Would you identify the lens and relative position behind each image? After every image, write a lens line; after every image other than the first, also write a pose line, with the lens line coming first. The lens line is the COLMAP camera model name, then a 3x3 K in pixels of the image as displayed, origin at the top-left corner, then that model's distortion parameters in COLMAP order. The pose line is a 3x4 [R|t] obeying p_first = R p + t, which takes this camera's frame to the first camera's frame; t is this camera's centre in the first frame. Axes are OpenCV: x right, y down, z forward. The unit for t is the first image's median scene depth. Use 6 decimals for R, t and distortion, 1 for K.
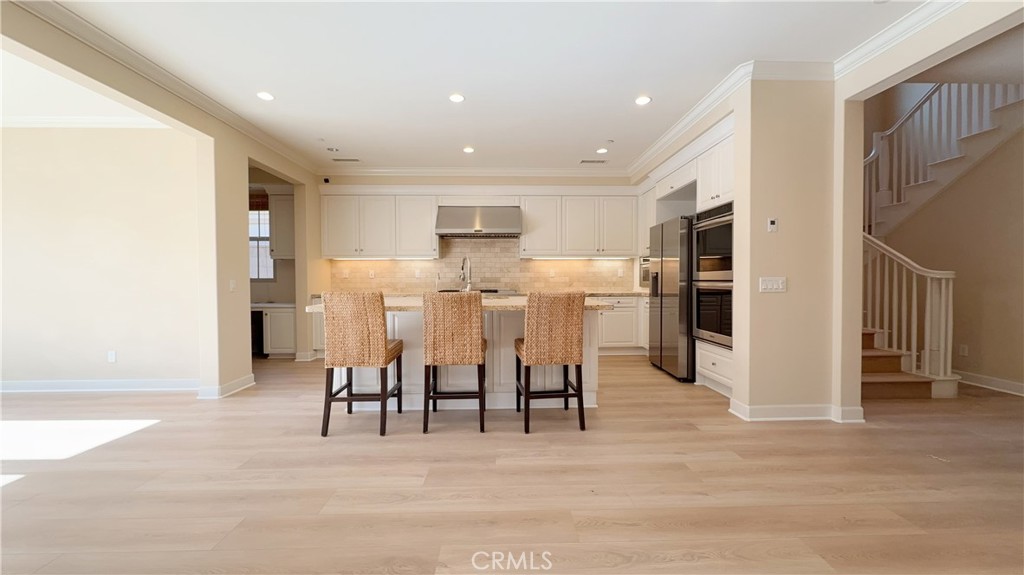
lens RADIAL K [[388.6, 0, 512.0], [0, 388.6, 287.5], [0, 0, 1]] dist [0.001923, 0.000285]
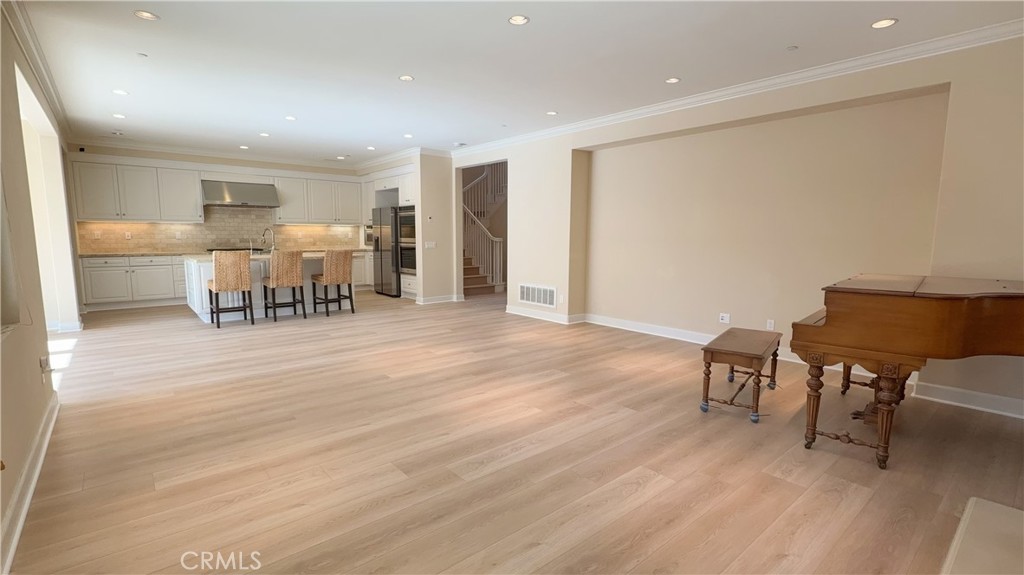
lens RADIAL K [[465.8, 0, 512.0], [0, 465.8, 287.5], [0, 0, 1]] dist [-0.000627, -0.000020]
pose [[0.779148, -0.064608, 0.623501, -0.469544], [0.004169, 0.995186, 0.097913, -0.016995], [-0.626826, -0.073689, 0.775667, -0.992194]]
